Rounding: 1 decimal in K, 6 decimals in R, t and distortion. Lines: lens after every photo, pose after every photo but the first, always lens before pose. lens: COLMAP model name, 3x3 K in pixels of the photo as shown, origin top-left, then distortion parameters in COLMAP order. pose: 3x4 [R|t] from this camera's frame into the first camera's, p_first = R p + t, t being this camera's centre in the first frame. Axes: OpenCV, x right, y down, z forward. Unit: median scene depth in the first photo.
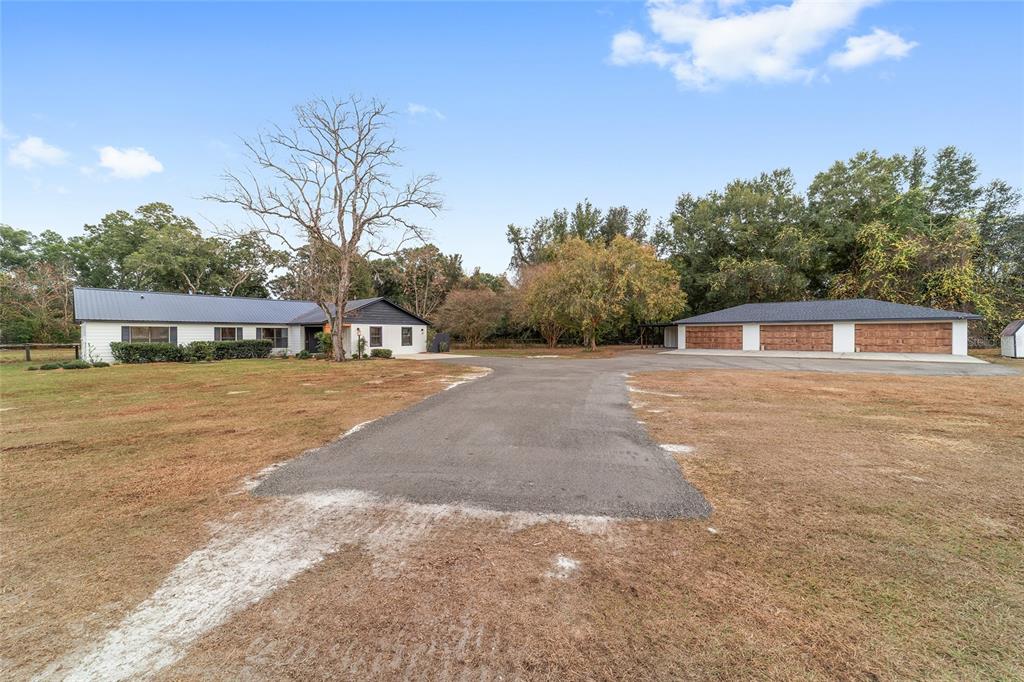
lens RADIAL K [[395.1, 0, 512.0], [0, 395.1, 341.0], [0, 0, 1]] dist [-0.001451, 0.008316]
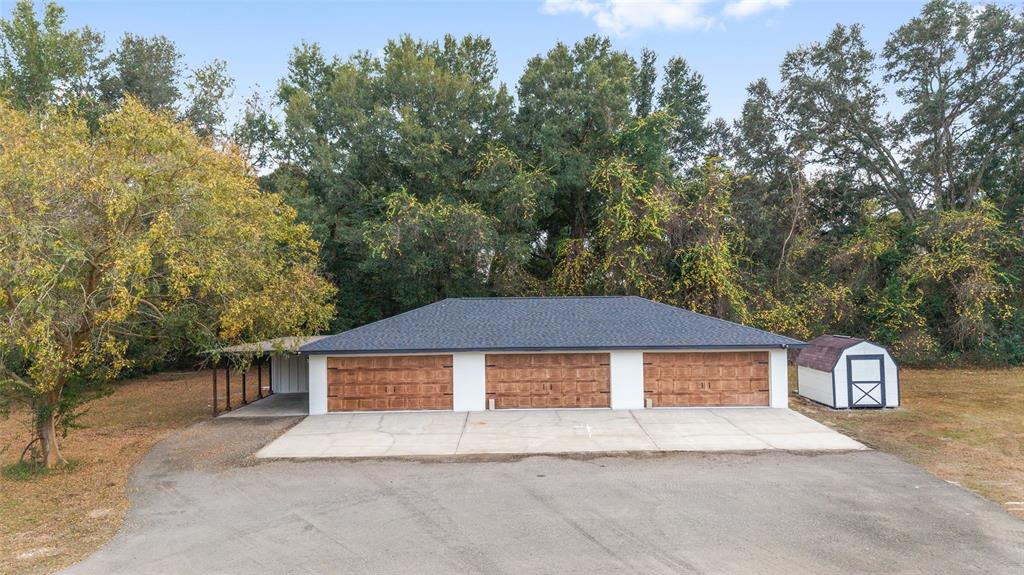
lens RADIAL K [[688.8, 0, 512.0], [0, 688.8, 287.5], [0, 0, 1]] dist [0.160831, -0.277777]
pose [[0.758253, -0.001540, 0.651959, 0.103657], [0.024212, 0.999374, -0.025800, -0.074742], [-0.651511, 0.035348, 0.757815, 0.293607]]
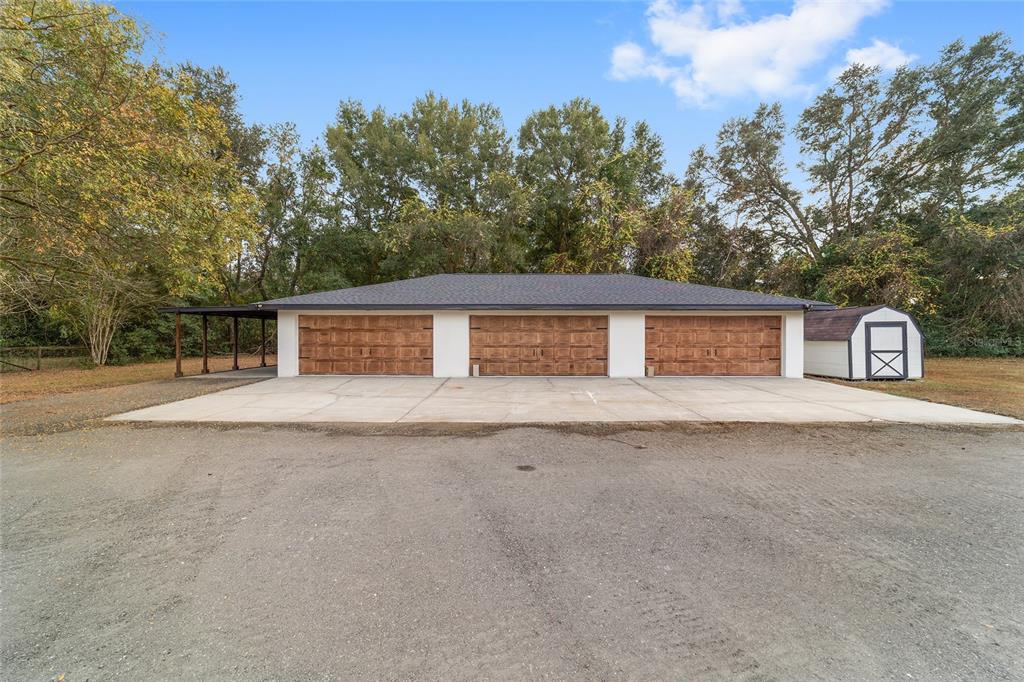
lens RADIAL K [[395.1, 0, 512.0], [0, 395.1, 341.0], [0, 0, 1]] dist [-0.001451, 0.008316]
pose [[0.764853, -0.005431, 0.644182, 0.310410], [0.007536, 0.999971, -0.000518, -0.009785], [-0.644161, 0.005251, 0.764872, 0.515485]]
